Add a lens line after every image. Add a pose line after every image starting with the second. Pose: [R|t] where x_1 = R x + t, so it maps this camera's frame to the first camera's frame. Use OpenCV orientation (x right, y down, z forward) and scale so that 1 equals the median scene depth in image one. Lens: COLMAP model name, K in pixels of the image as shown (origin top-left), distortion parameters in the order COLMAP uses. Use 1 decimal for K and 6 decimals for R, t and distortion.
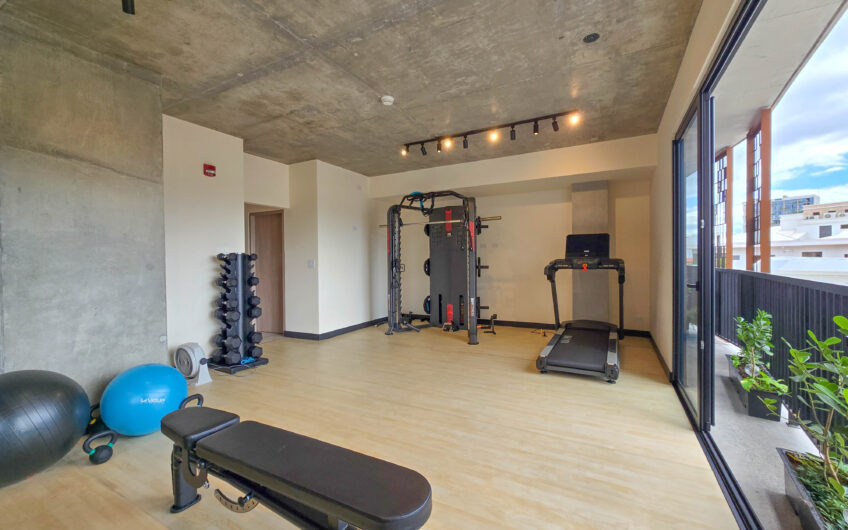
lens RADIAL K [[347.8, 0, 424.0], [0, 347.8, 265.0], [0, 0, 1]] dist [-0.000676, -0.000166]
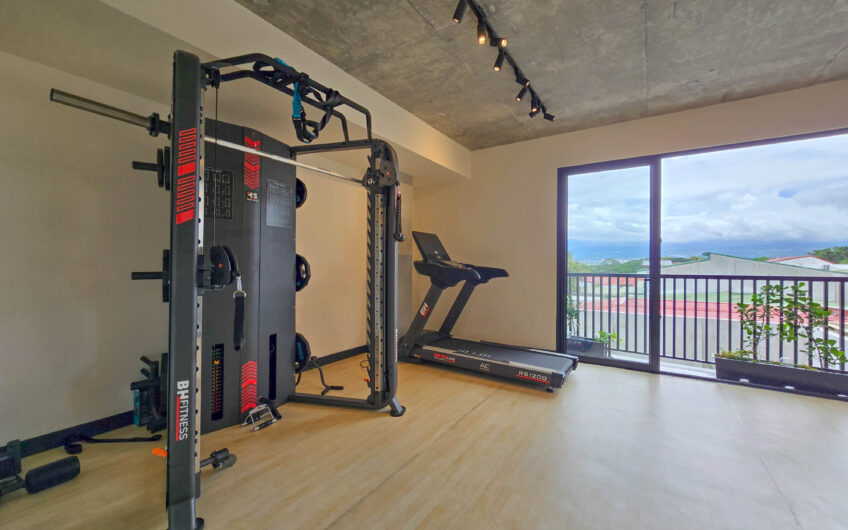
lens RADIAL K [[347.8, 0, 424.0], [0, 347.8, 265.0], [0, 0, 1]] dist [-0.000676, -0.000166]
pose [[0.077051, 0.005286, 0.997013, -0.396997], [0.005320, 0.999970, -0.005713, -0.001418], [-0.997013, 0.005744, 0.077021, 0.897315]]
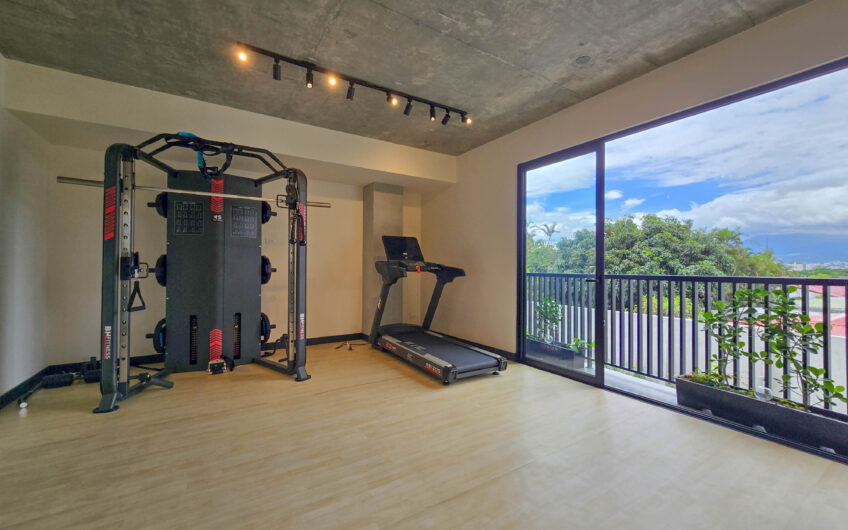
lens RADIAL K [[347.8, 0, 426.8], [0, 347.8, 266.9], [0, 0, 1]] dist [0.000282, 0.000064]
pose [[0.485621, 0.010148, 0.874111, -0.347590], [0.001417, 0.999922, -0.012396, 0.010093], [-0.874168, 0.007258, 0.485569, 0.433646]]
